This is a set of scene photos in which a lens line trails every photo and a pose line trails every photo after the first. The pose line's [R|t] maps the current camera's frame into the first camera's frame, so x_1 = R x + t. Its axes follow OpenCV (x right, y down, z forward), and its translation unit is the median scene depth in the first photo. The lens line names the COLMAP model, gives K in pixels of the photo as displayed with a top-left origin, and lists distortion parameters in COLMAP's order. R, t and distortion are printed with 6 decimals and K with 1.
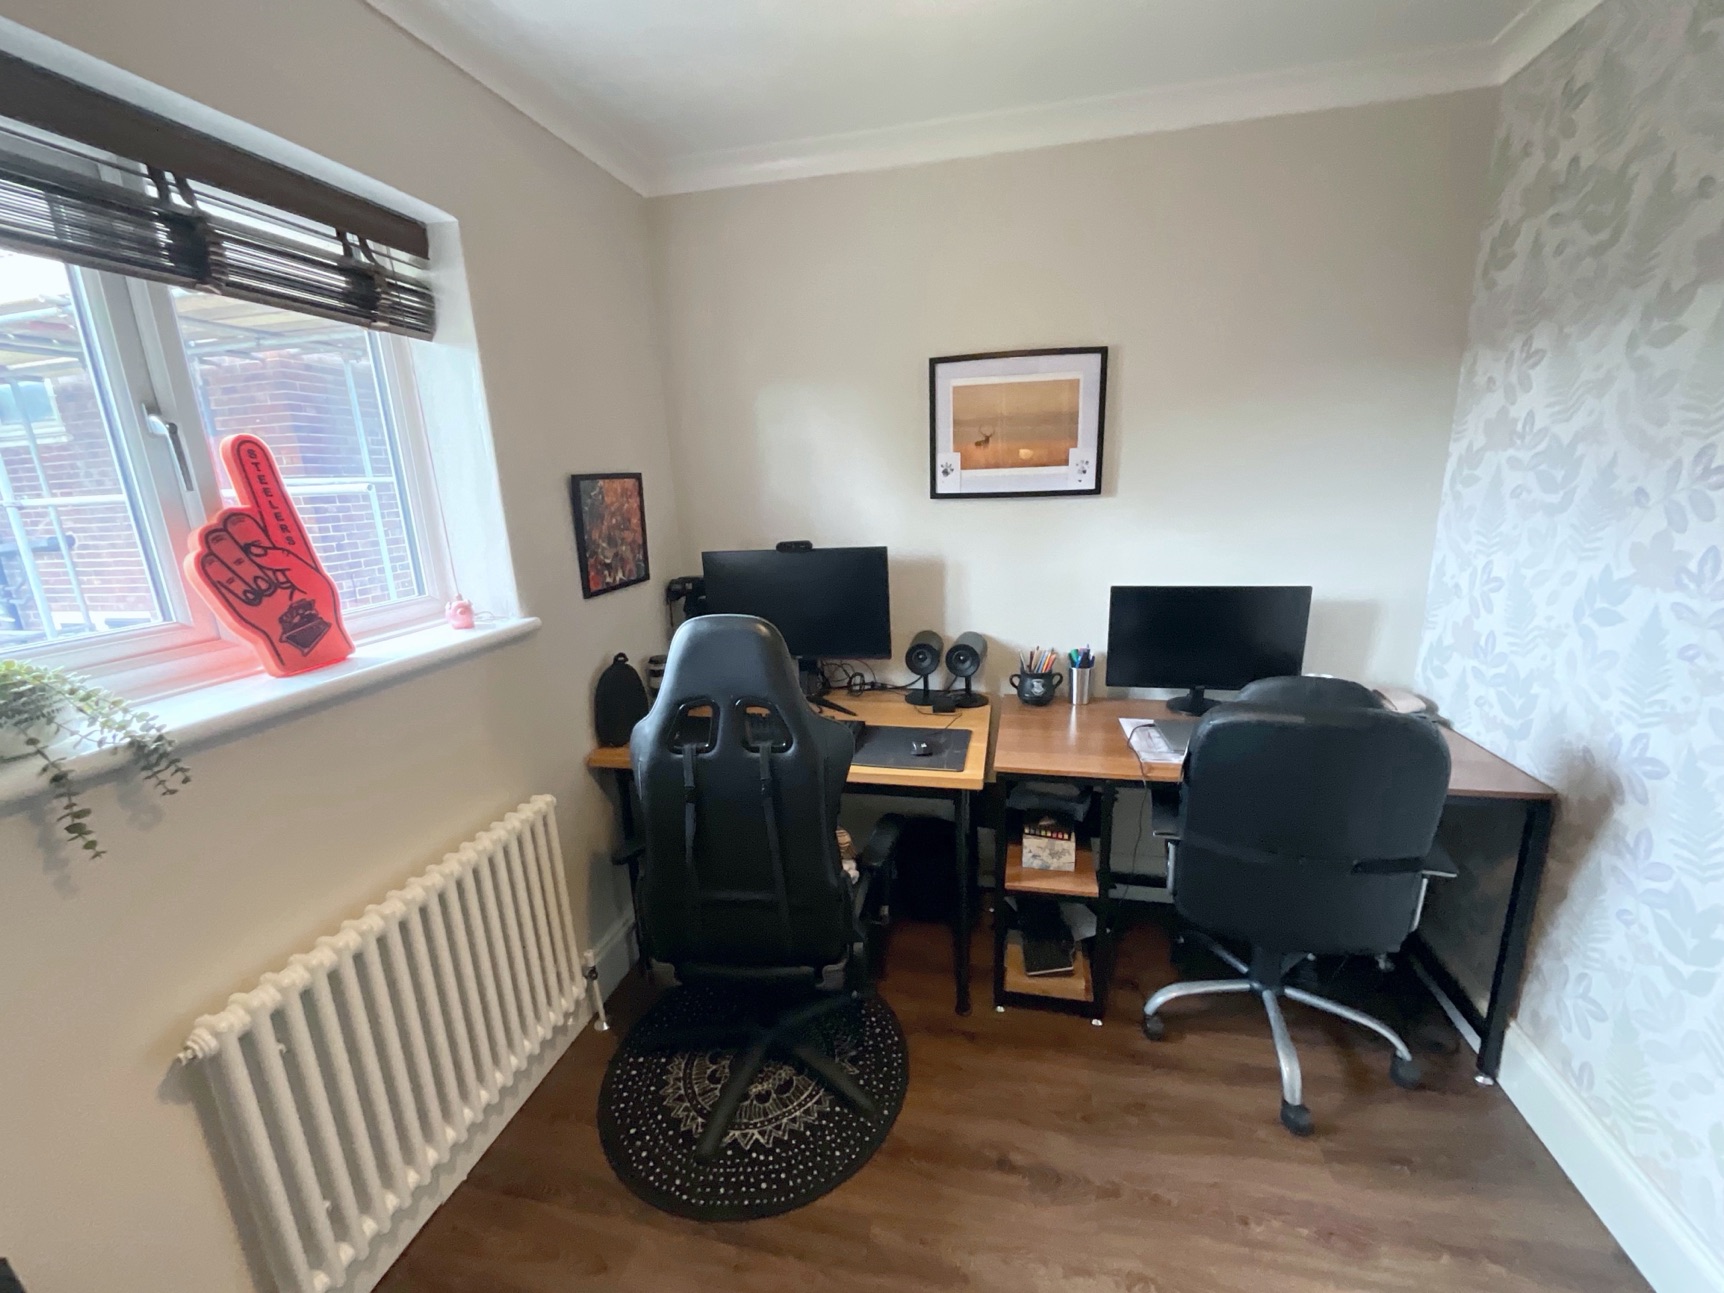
lens RADIAL K [[699.5, 0, 862.0], [0, 699.5, 640.1], [0, 0, 1]] dist [-0.000797, 0.000221]
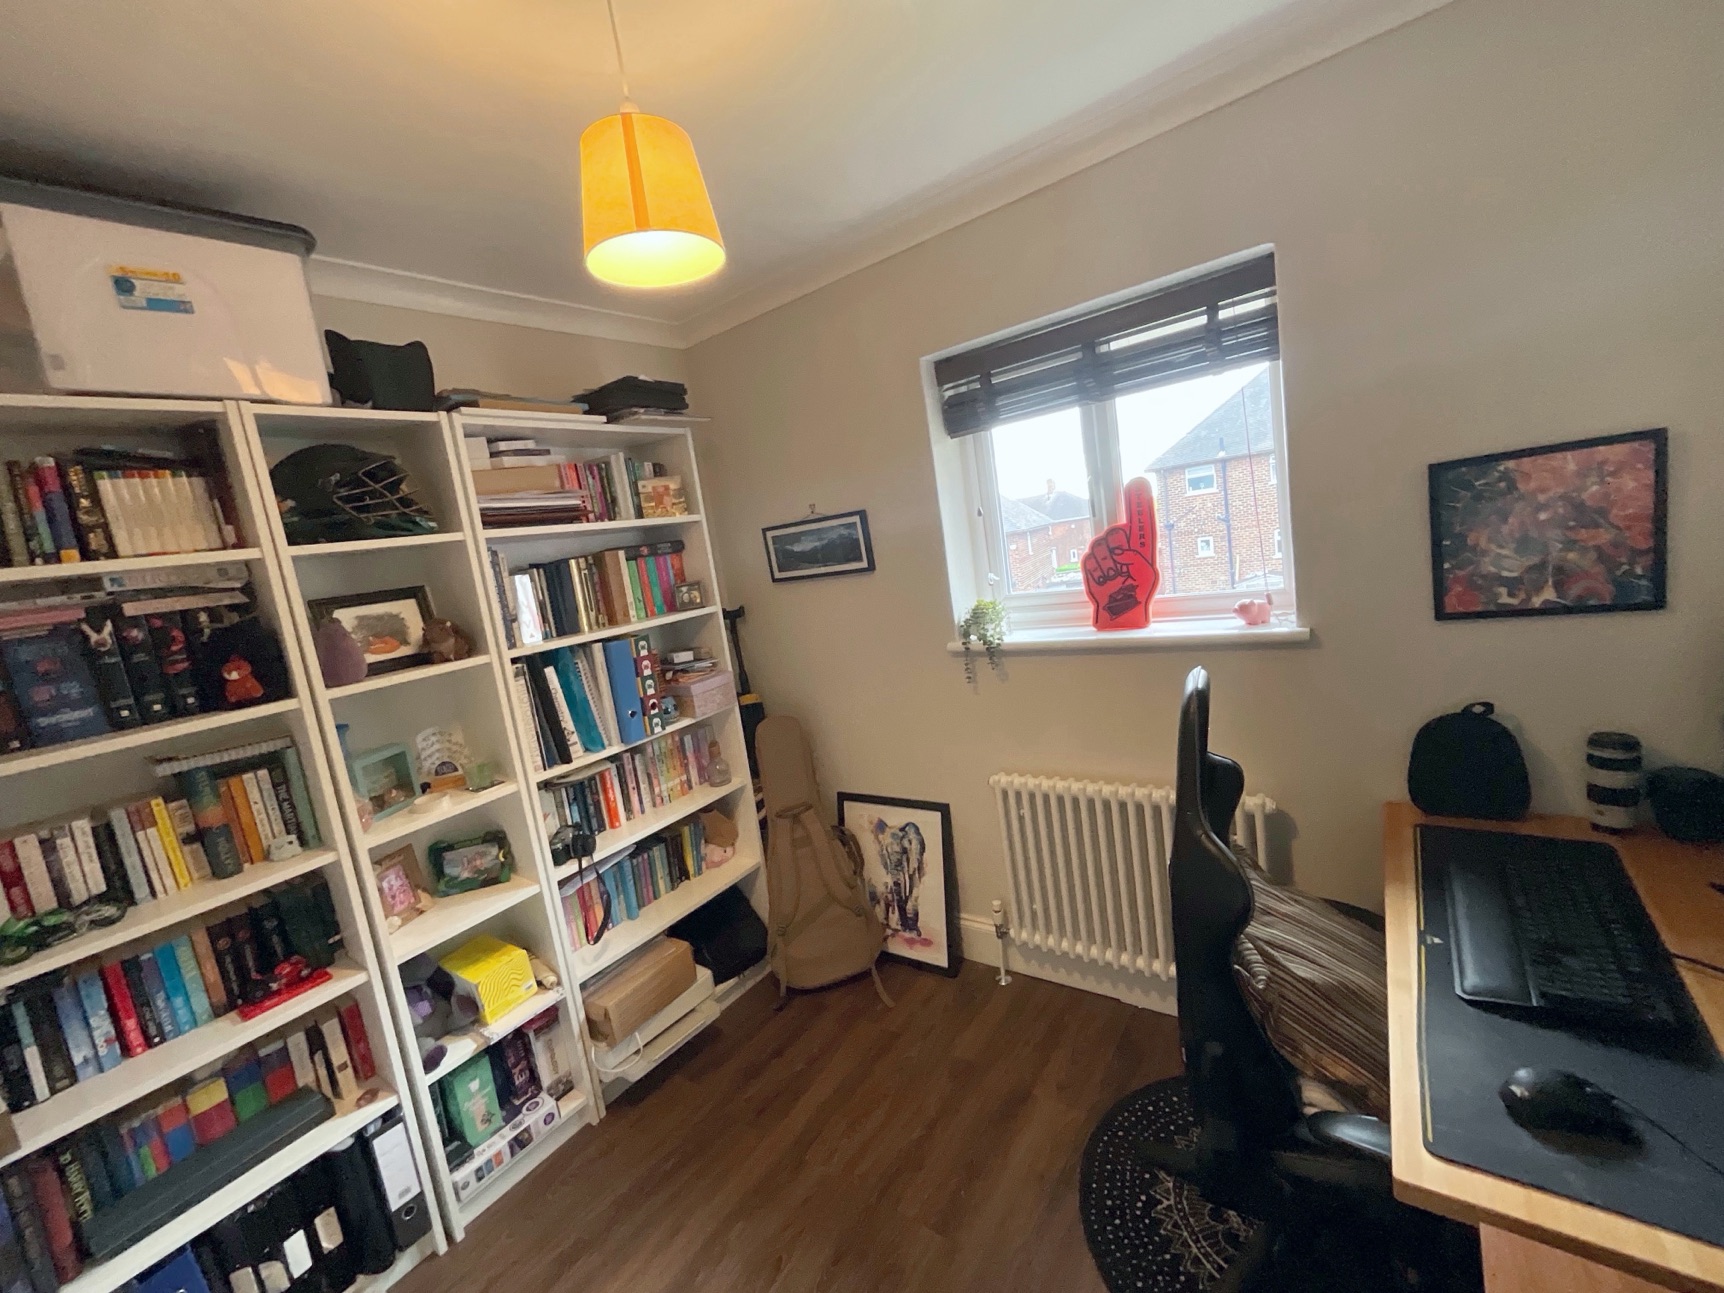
lens RADIAL K [[699.5, 0, 864.6], [0, 699.5, 648.0], [0, 0, 1]] dist [-0.000797, 0.000221]
pose [[-0.388461, 0.231285, -0.891967, 0.739799], [-0.049833, 0.961298, 0.270966, -0.276438], [0.920117, 0.149709, -0.361901, 0.923136]]
